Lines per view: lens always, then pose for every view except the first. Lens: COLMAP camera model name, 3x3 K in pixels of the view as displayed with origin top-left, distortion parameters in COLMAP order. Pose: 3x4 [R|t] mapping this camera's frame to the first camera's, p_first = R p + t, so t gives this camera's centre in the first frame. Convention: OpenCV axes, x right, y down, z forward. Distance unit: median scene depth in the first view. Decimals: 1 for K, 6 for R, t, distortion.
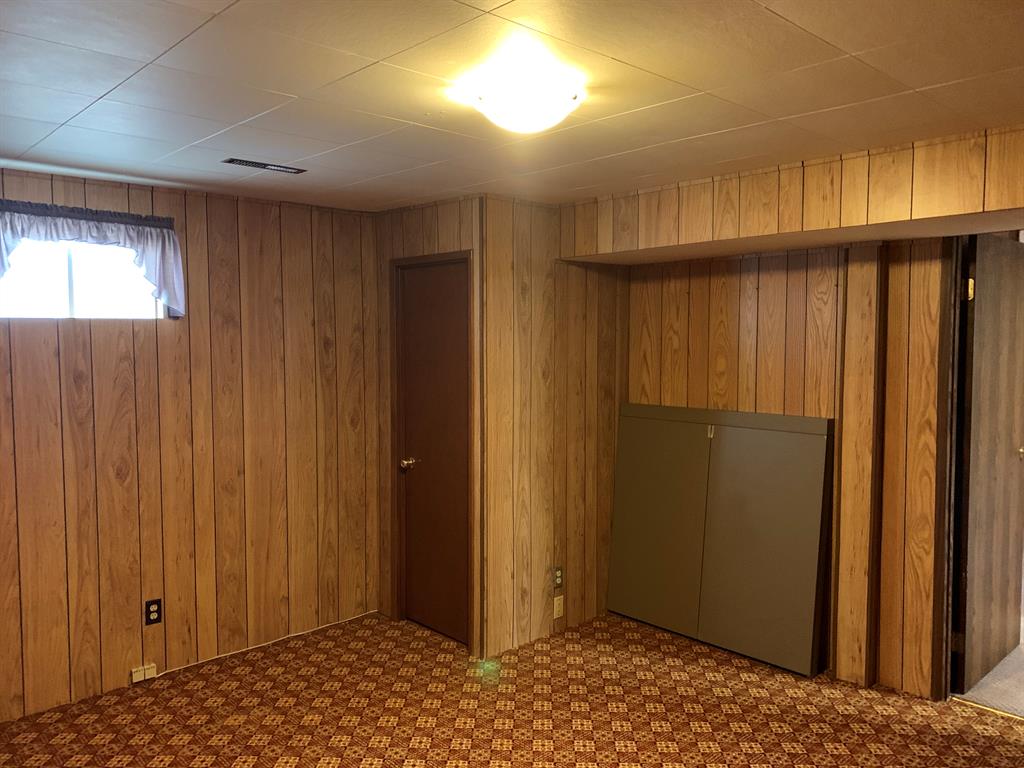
lens RADIAL K [[777.8, 0, 507.5], [0, 777.8, 382.1], [0, 0, 1]] dist [0.019759, -0.005642]
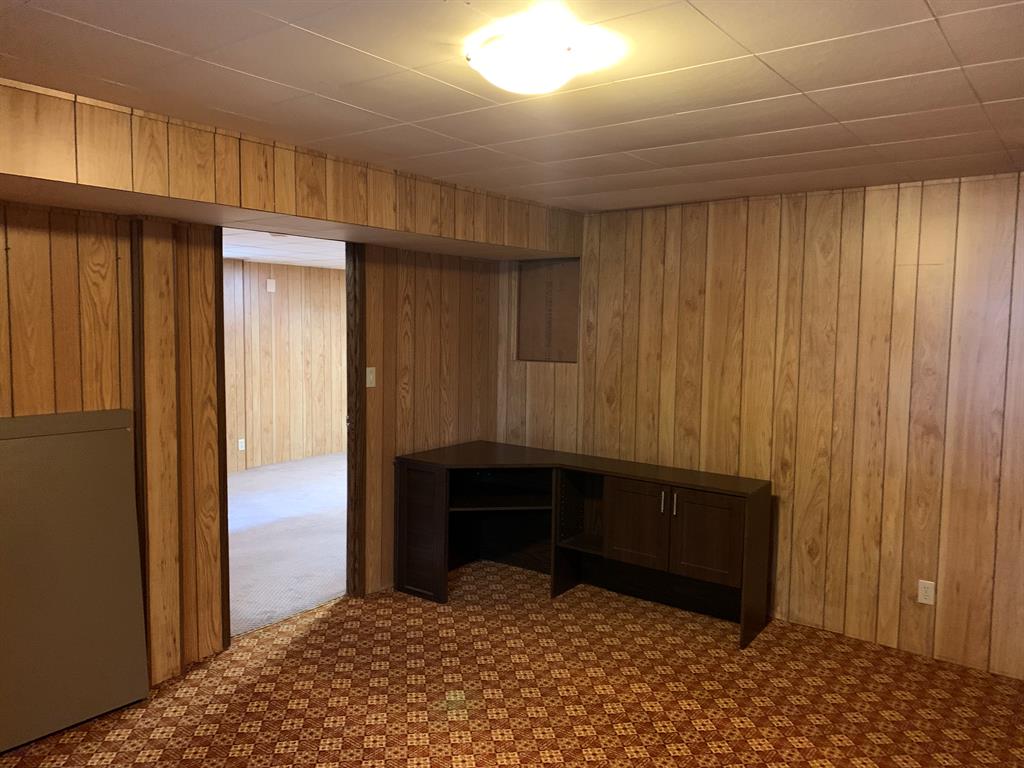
lens RADIAL K [[777.8, 0, 514.5], [0, 777.8, 385.0], [0, 0, 1]] dist [0.019759, -0.005642]
pose [[-0.158392, -0.082824, 0.983896, -0.566607], [0.043503, 0.994923, 0.090755, -0.044491], [-0.986418, 0.057177, -0.153985, 0.746902]]
